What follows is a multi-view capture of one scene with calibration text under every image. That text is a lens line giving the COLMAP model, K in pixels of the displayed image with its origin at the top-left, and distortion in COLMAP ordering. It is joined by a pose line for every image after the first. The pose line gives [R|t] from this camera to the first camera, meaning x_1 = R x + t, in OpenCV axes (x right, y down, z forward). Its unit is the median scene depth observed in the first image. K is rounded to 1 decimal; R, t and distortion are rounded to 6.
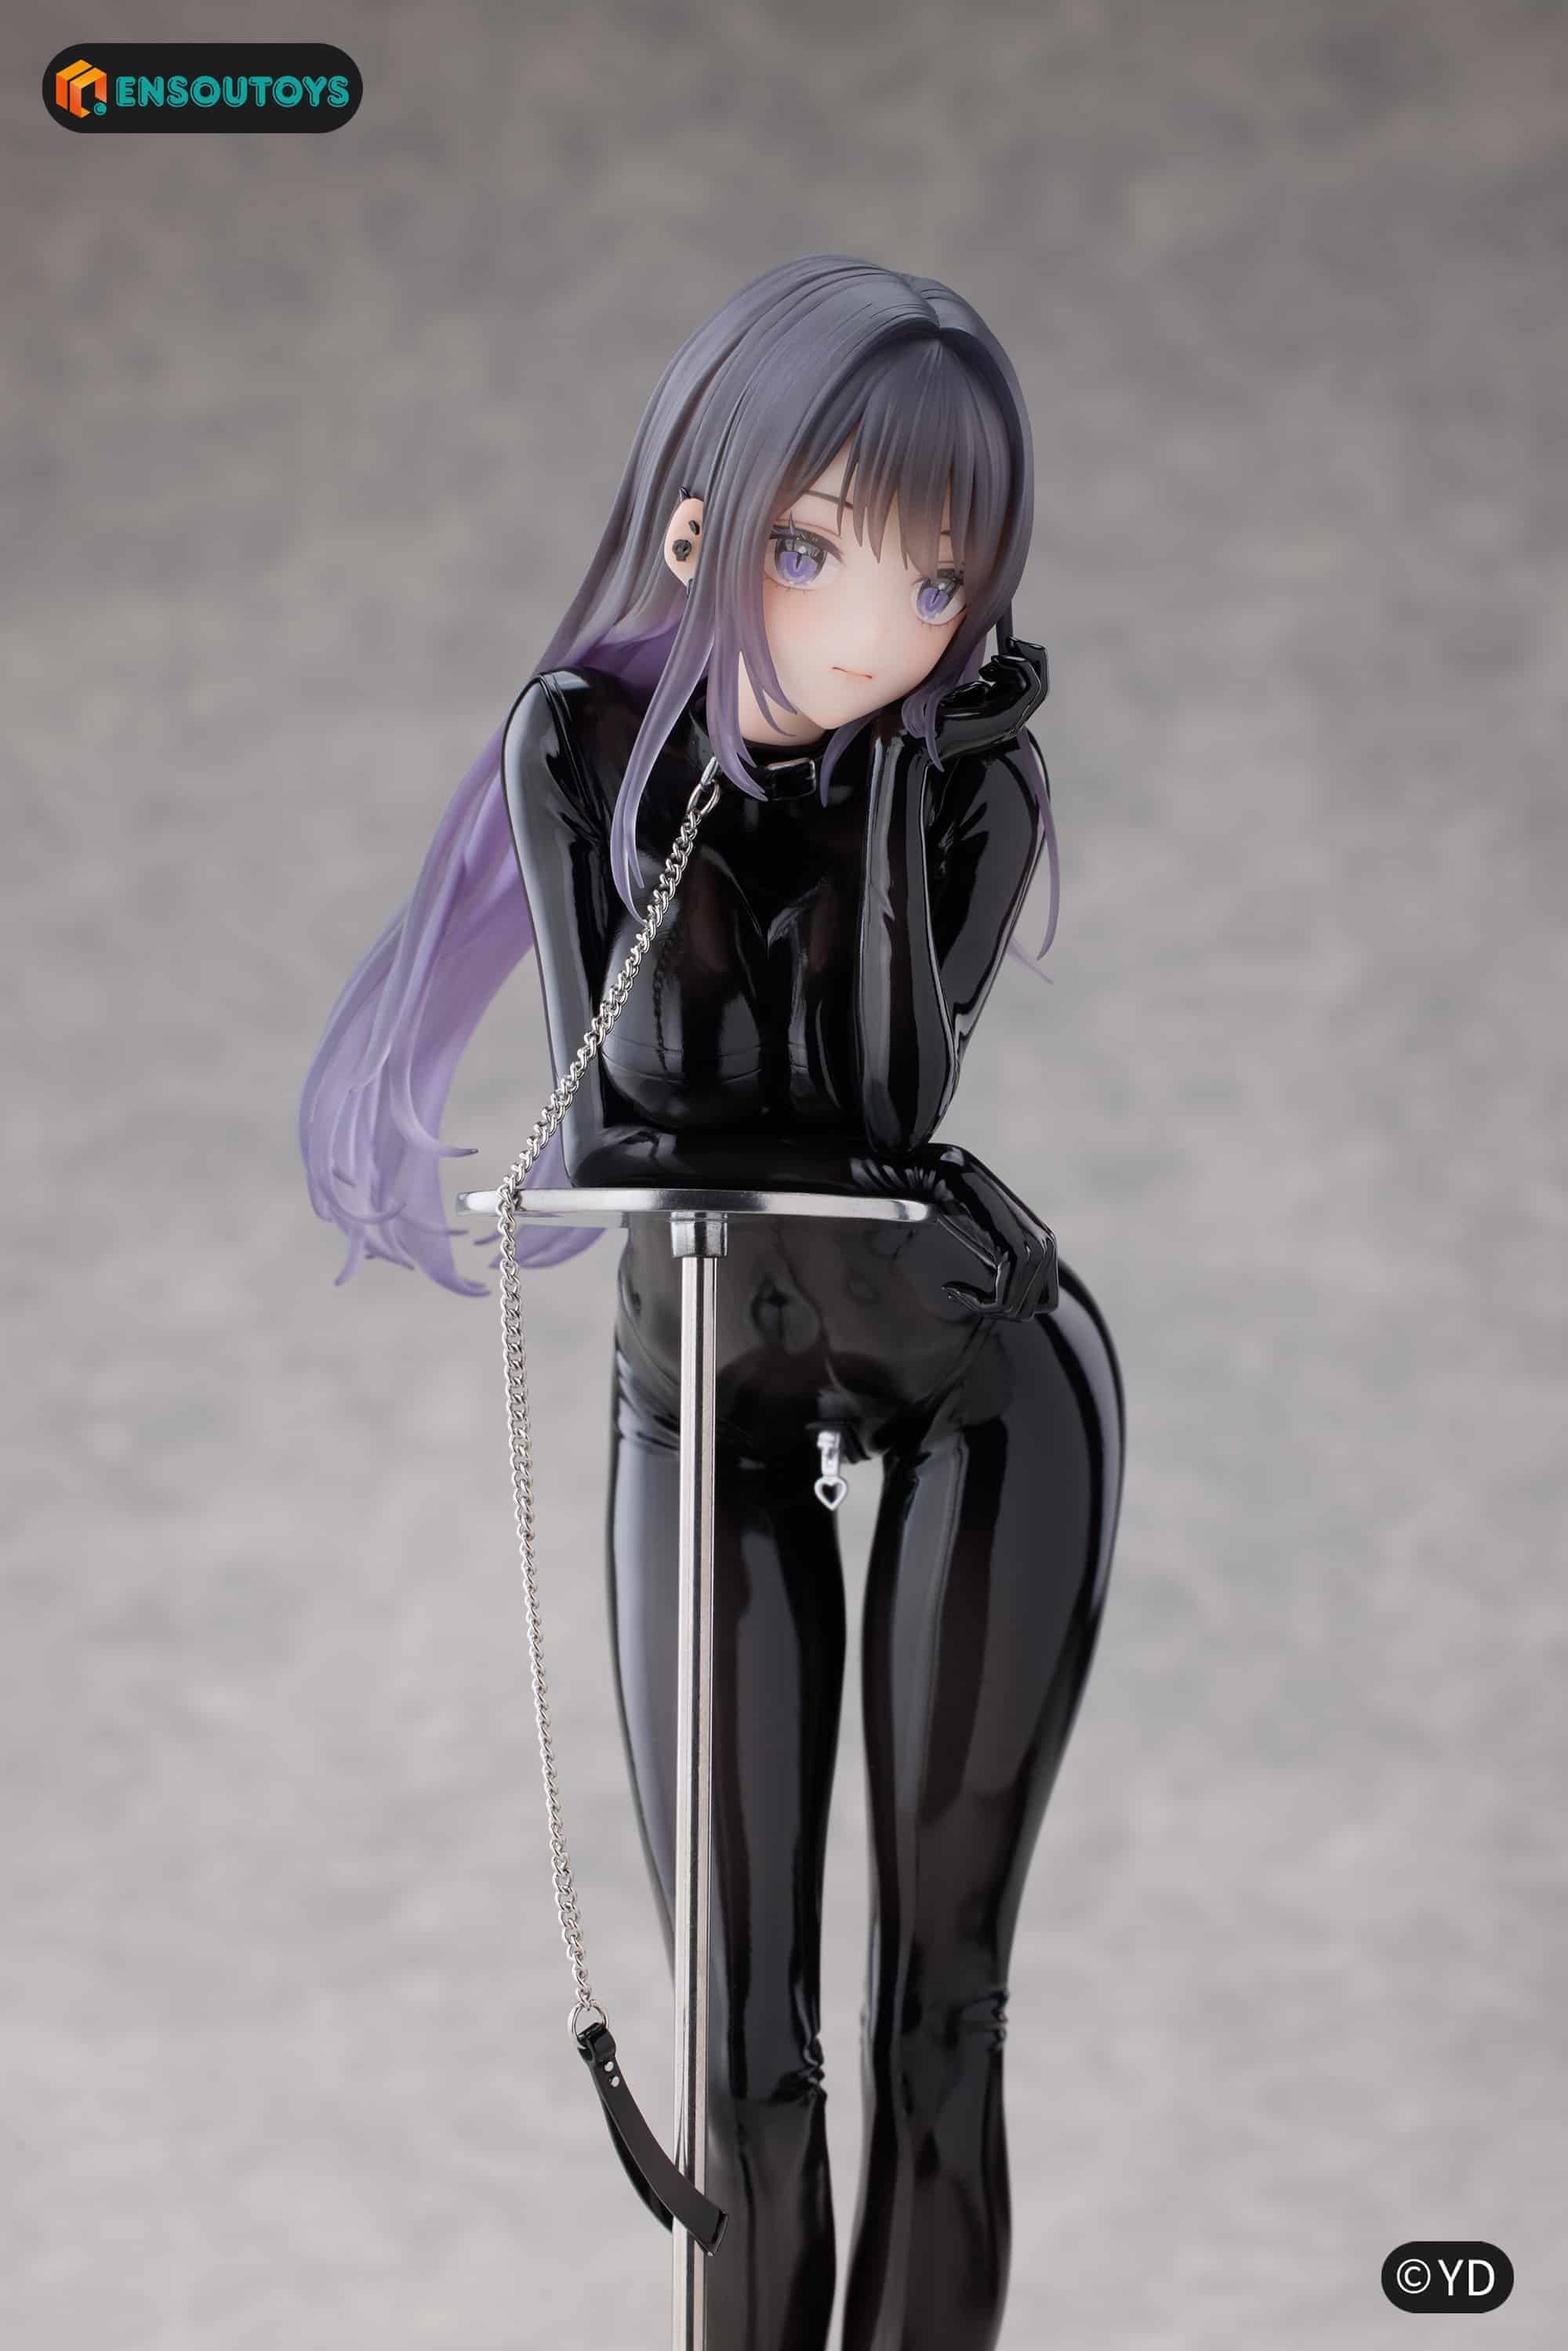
lens RADIAL K [[7242.4, 0, 779.2], [0, 7242.4, 1295.3], [0, 0, 1]] dist [0.238346, 0.177172]
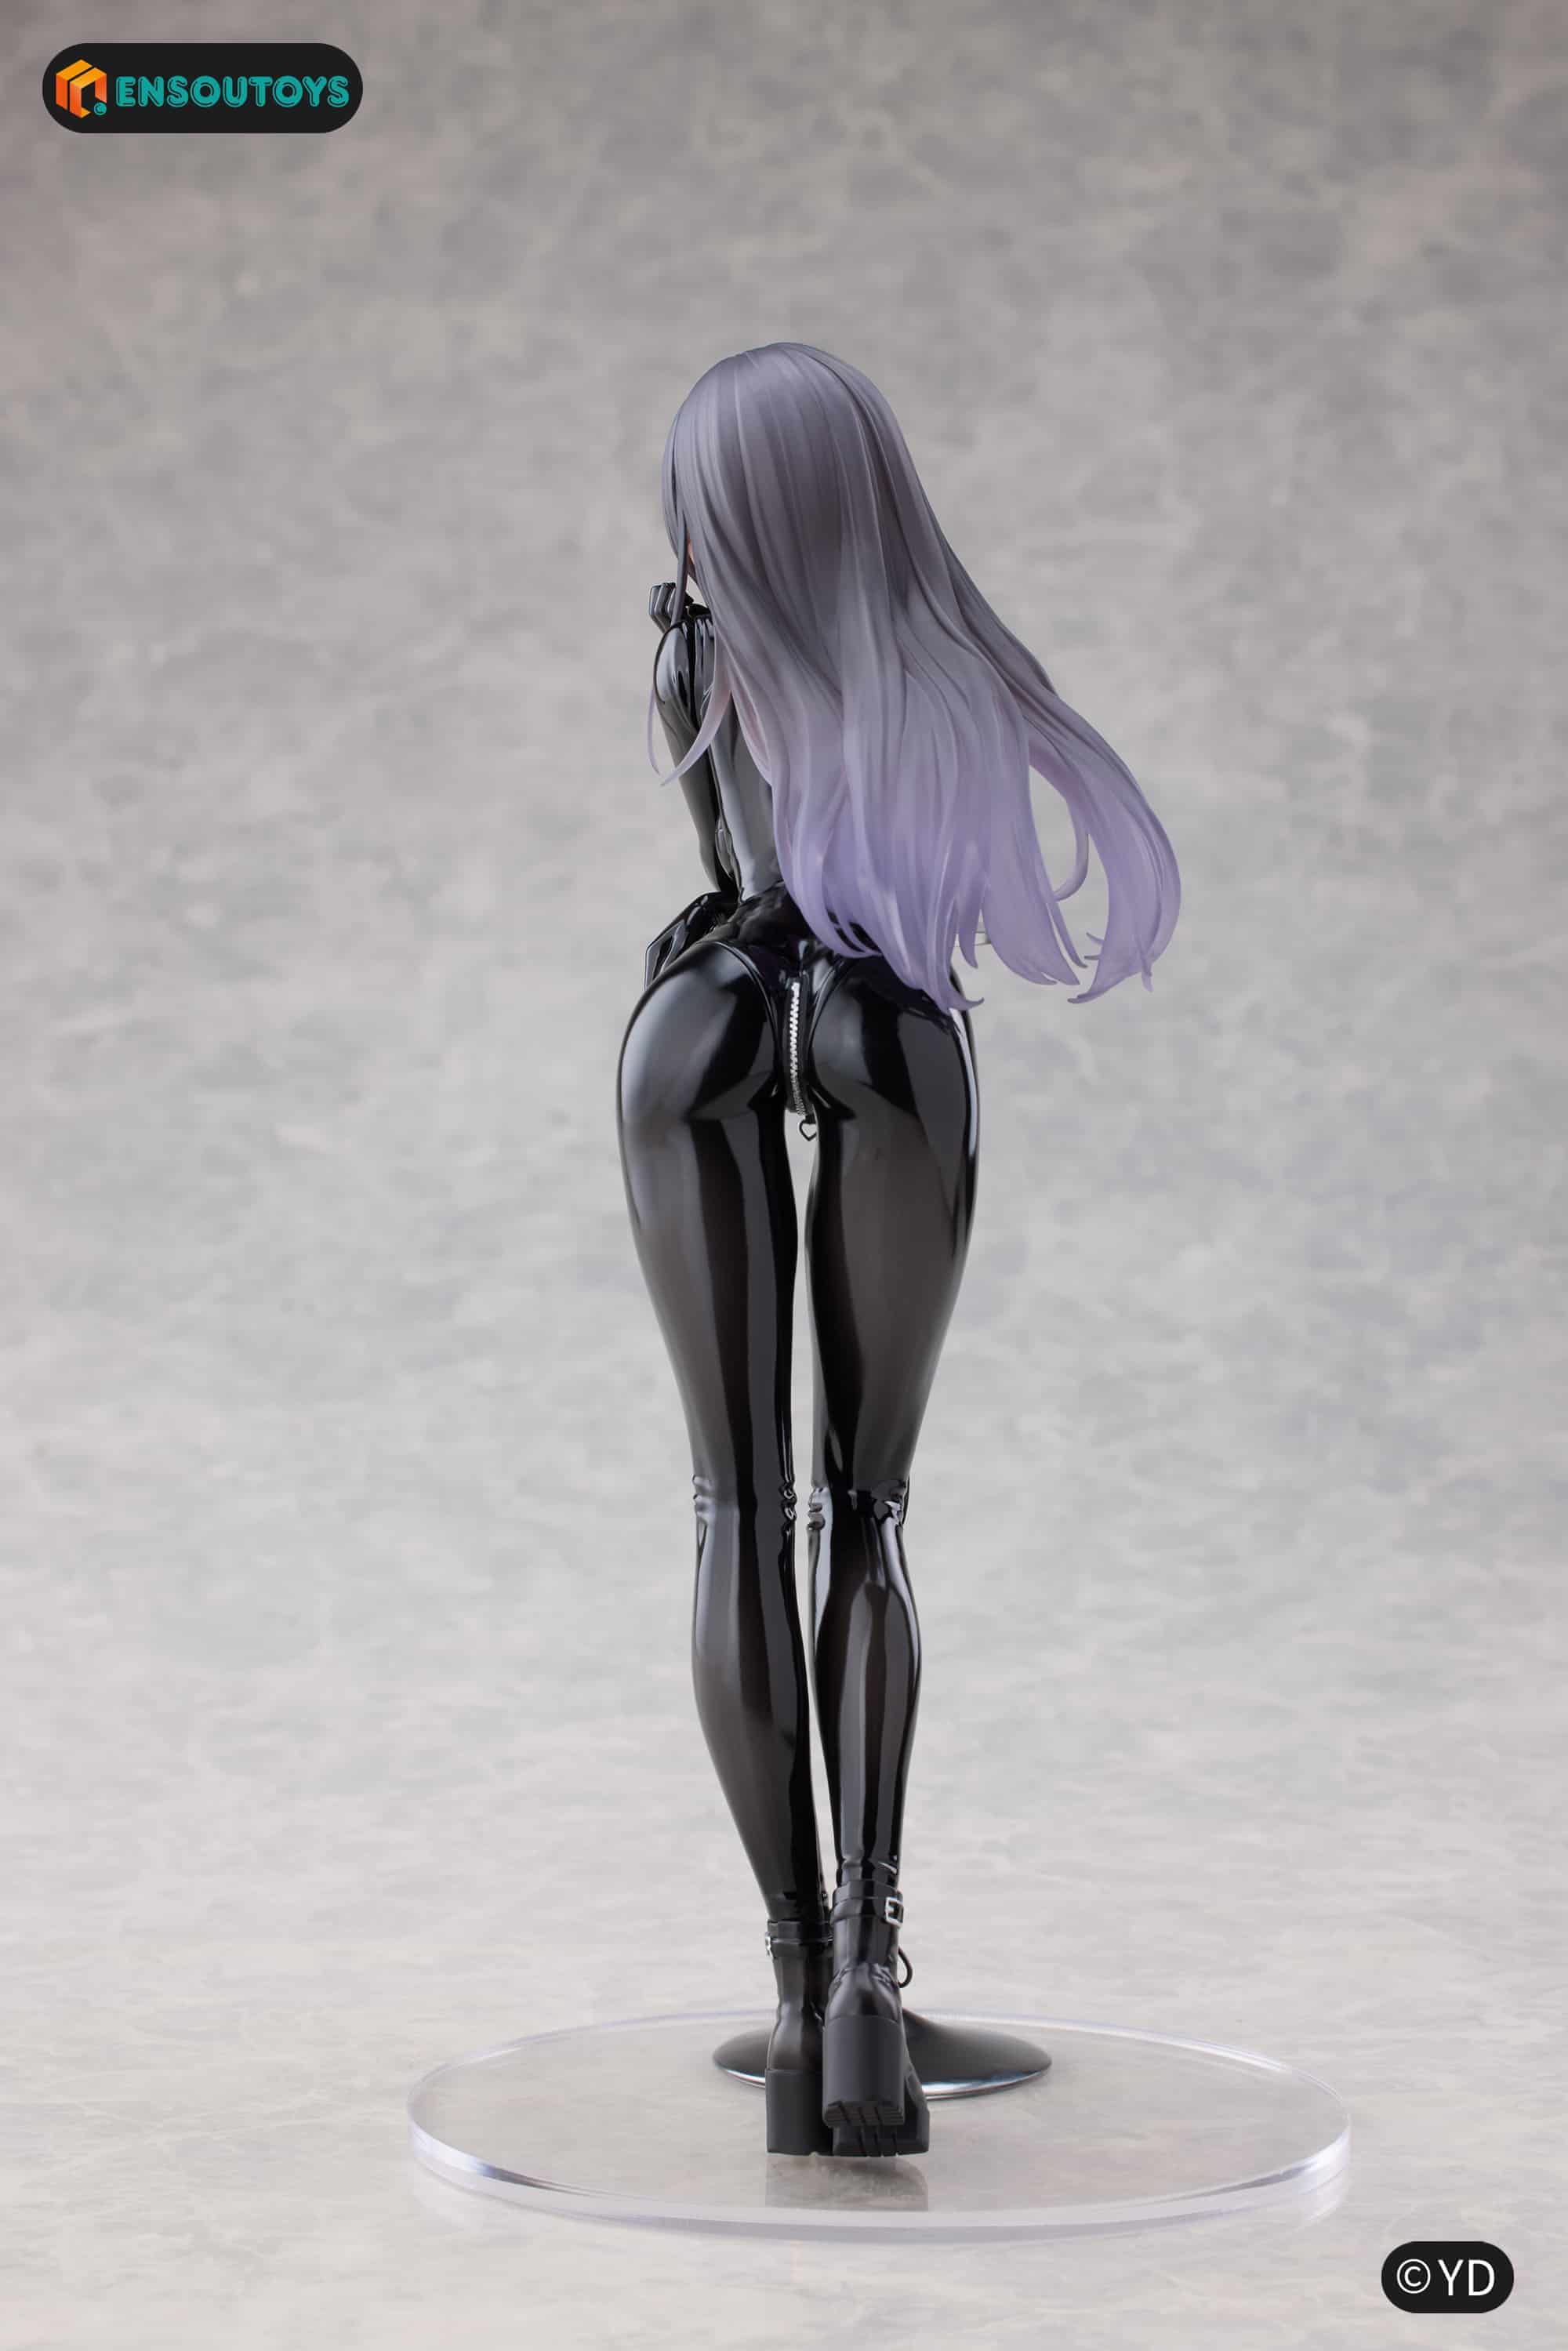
lens RADIAL K [[6793.9, 0, 789.7], [0, 6793.9, 1172.1], [0, 0, 1]] dist [0.251172, 0.212559]
pose [[0.999116, 0.008575, 0.041146, -0.040399], [-0.012314, 0.995730, 0.091485, -0.045876], [-0.040186, -0.091911, 0.994956, -0.180360]]
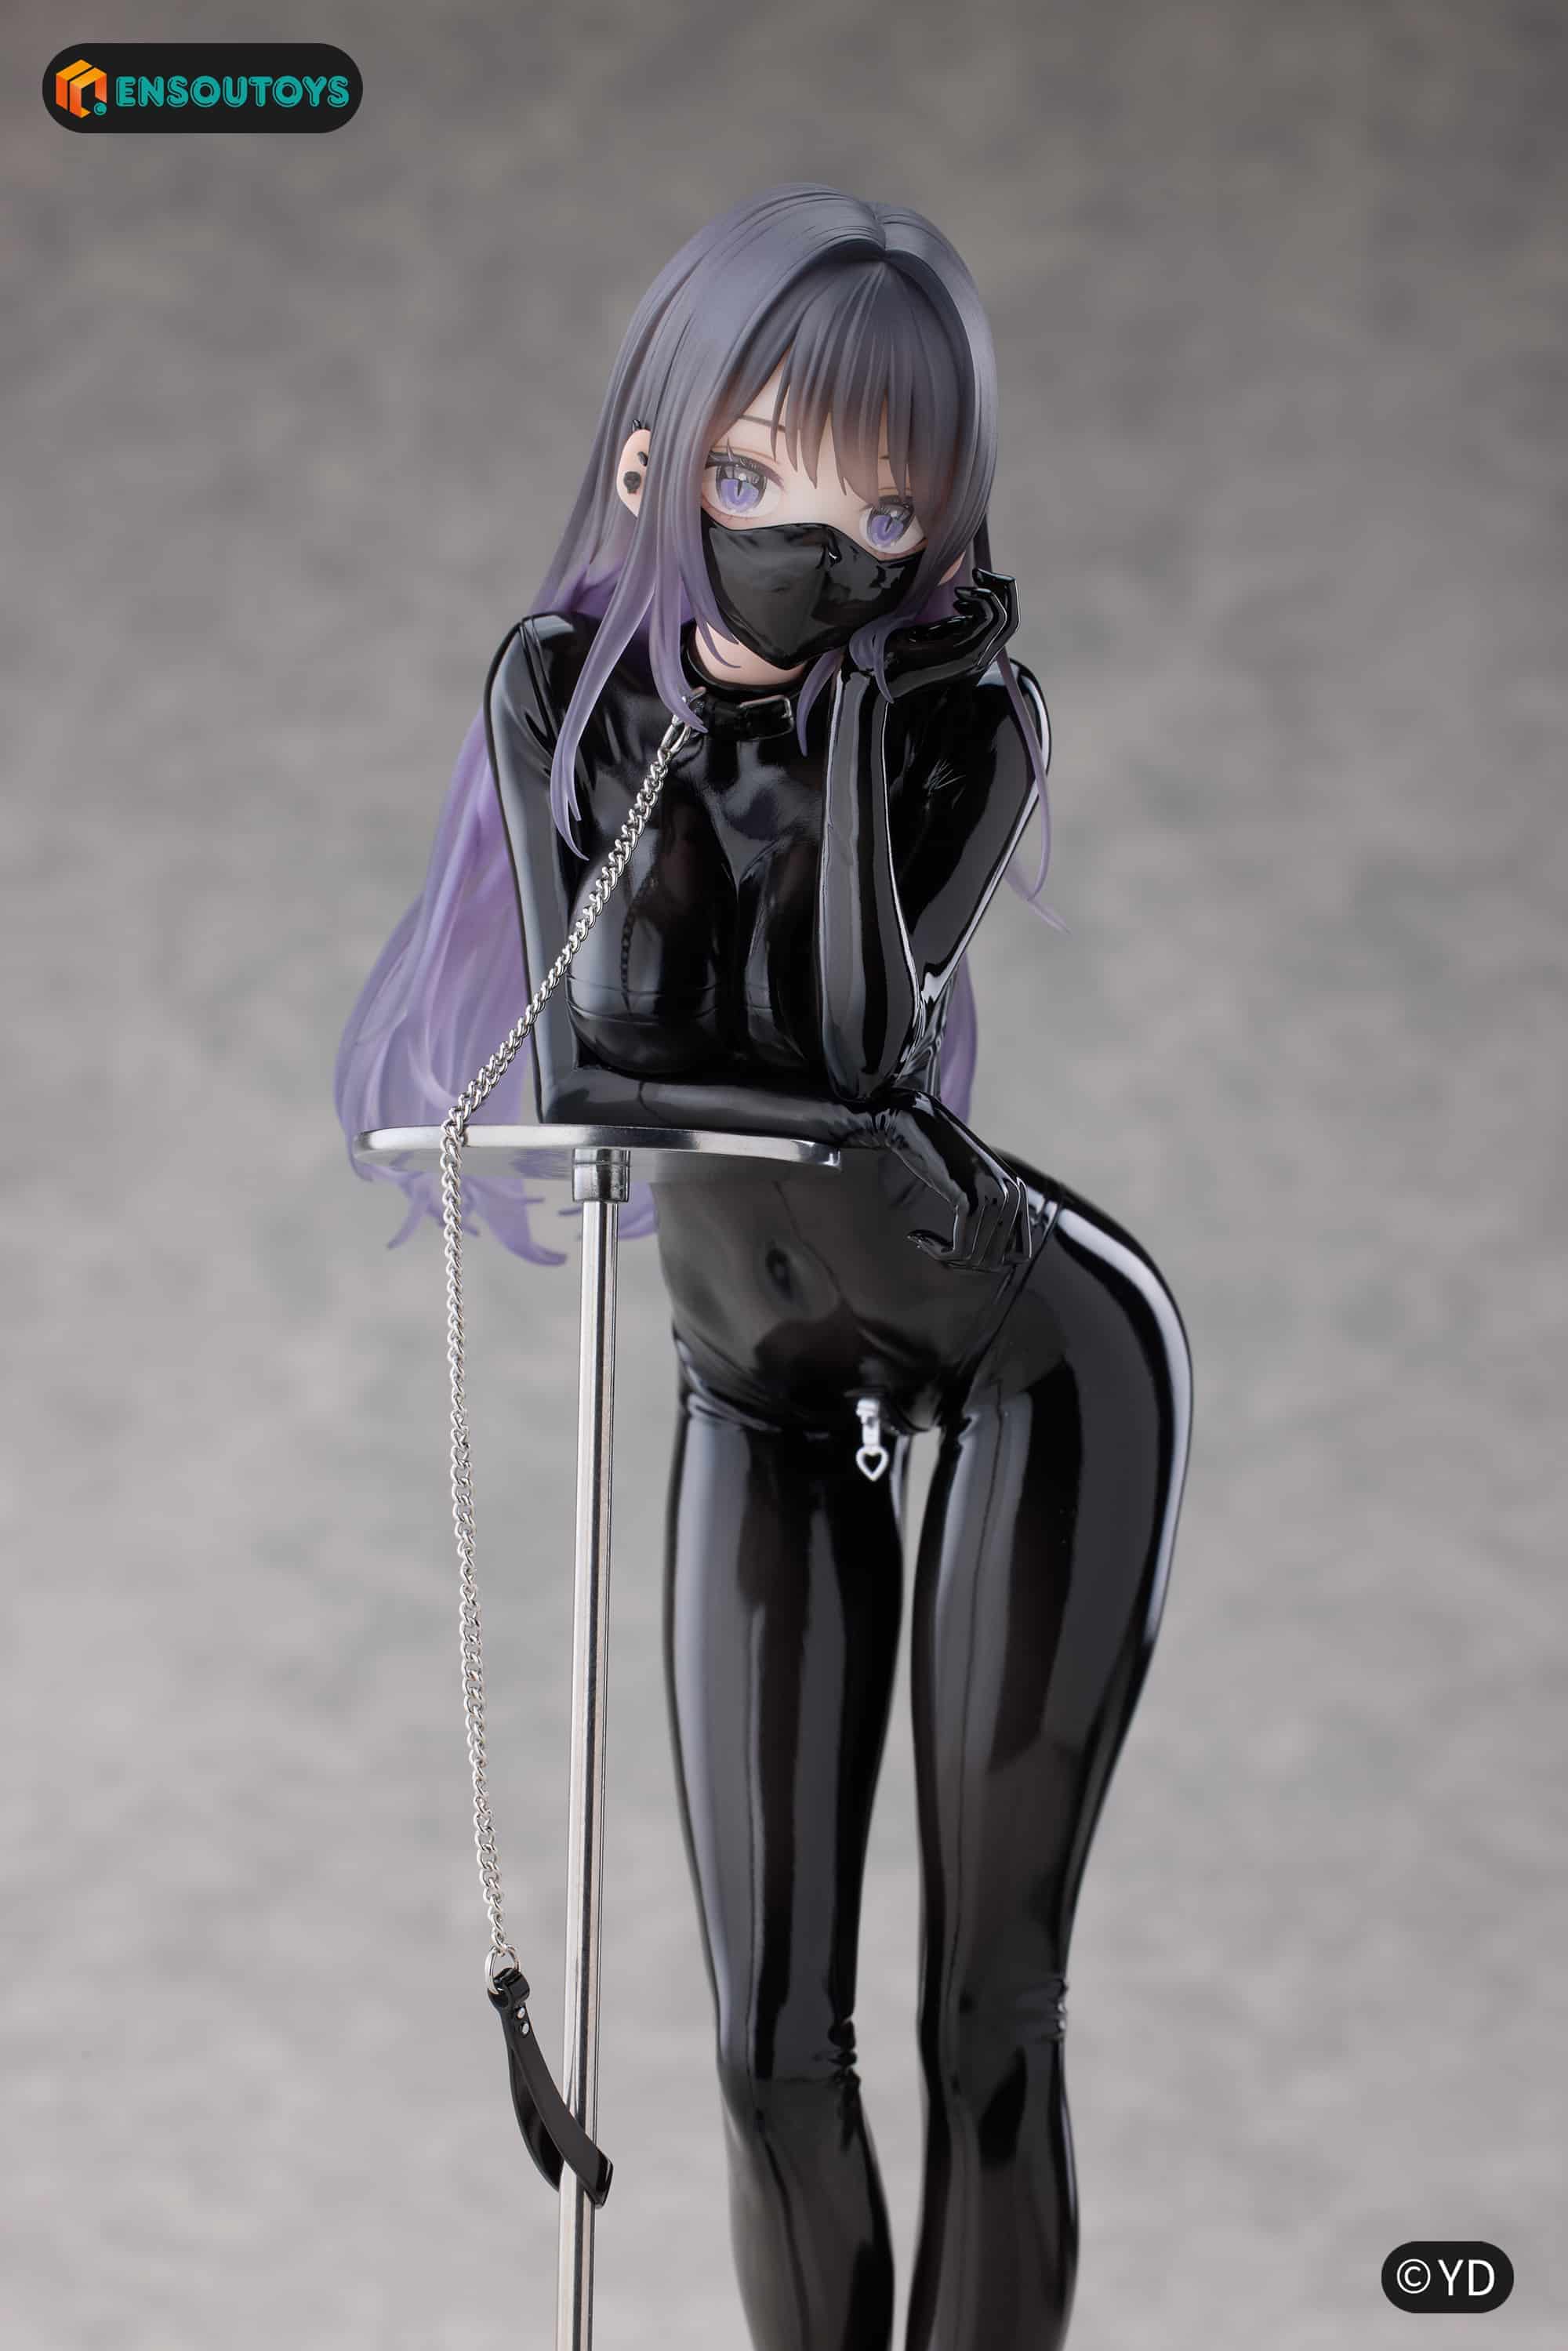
lens RADIAL K [[6980.0, 0, 803.8], [0, 6980.0, 1203.0], [0, 0, 1]] dist [0.222571, 0.830015]
pose [[0.987842, 0.025322, 0.153385, -0.085272], [-0.018481, 0.998777, -0.045869, 0.018355], [-0.154359, 0.042477, 0.987101, 0.064081]]
